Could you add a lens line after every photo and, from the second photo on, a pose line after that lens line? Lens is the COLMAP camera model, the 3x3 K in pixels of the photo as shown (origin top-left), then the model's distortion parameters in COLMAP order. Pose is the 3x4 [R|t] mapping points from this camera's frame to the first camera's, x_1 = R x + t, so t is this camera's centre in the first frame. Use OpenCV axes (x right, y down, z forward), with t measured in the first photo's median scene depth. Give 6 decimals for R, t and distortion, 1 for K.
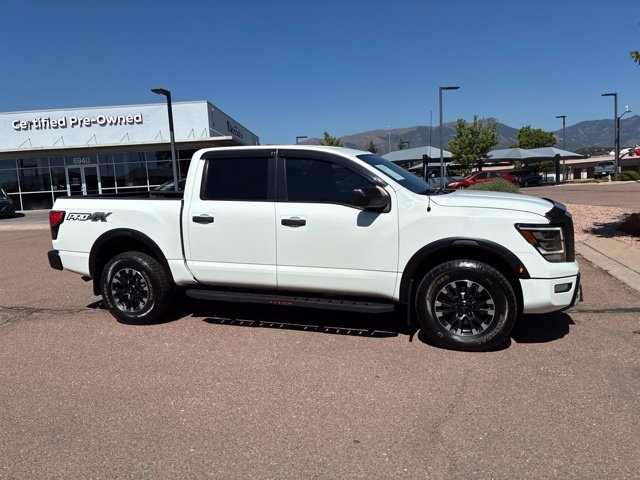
lens RADIAL K [[485.0, 0, 309.6], [0, 485.0, 237.9], [0, 0, 1]] dist [0.048469, -0.053821]
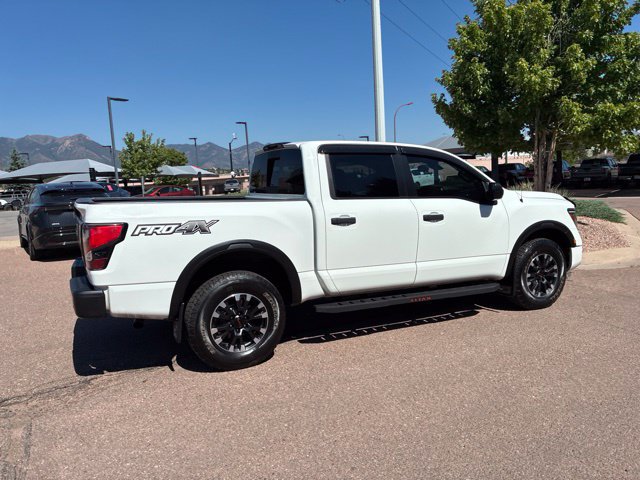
lens RADIAL K [[484.9, 0, 310.5], [0, 484.9, 241.8], [0, 0, 1]] dist [0.051134, -0.067263]
pose [[0.707836, -0.074776, 0.702408, -0.847821], [0.094659, 0.995454, 0.010582, -0.014862], [-0.700006, 0.058999, 0.711696, 0.405585]]
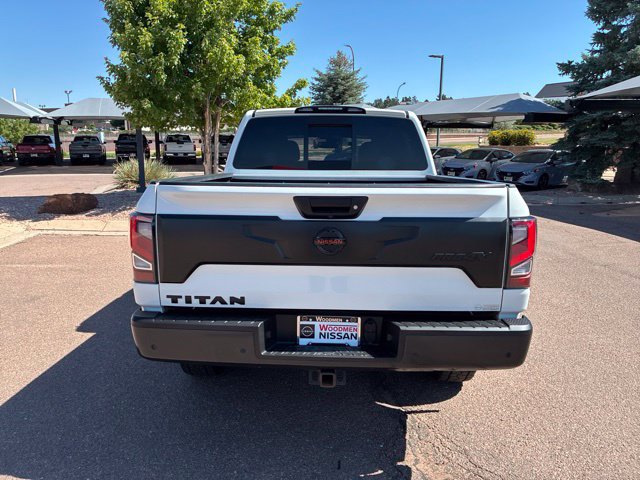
lens RADIAL K [[484.9, 0, 310.5], [0, 484.9, 241.8], [0, 0, 1]] dist [0.051134, -0.067263]
pose [[-0.310399, -0.144748, 0.939521, -0.941214], [0.125953, 0.973363, 0.191574, -0.150224], [-0.942225, 0.177800, -0.283900, 1.425189]]
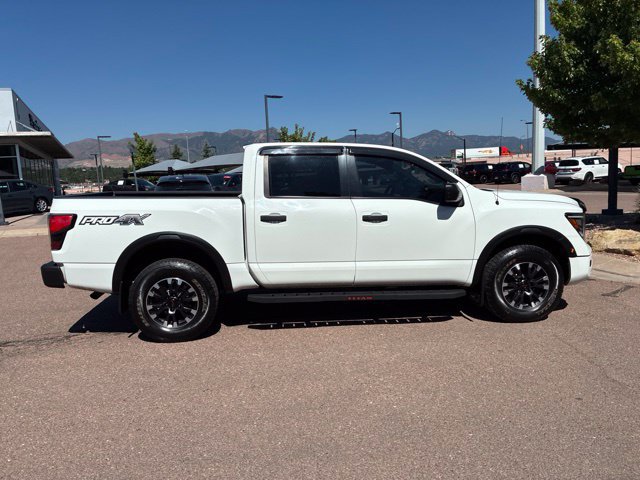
lens RADIAL K [[484.9, 0, 310.5], [0, 484.9, 241.8], [0, 0, 1]] dist [0.051134, -0.067263]
pose [[0.909850, -0.045127, 0.412477, -0.523500], [0.046474, 0.998897, 0.006770, 0.004091], [-0.412327, 0.013010, 0.910943, 0.110574]]
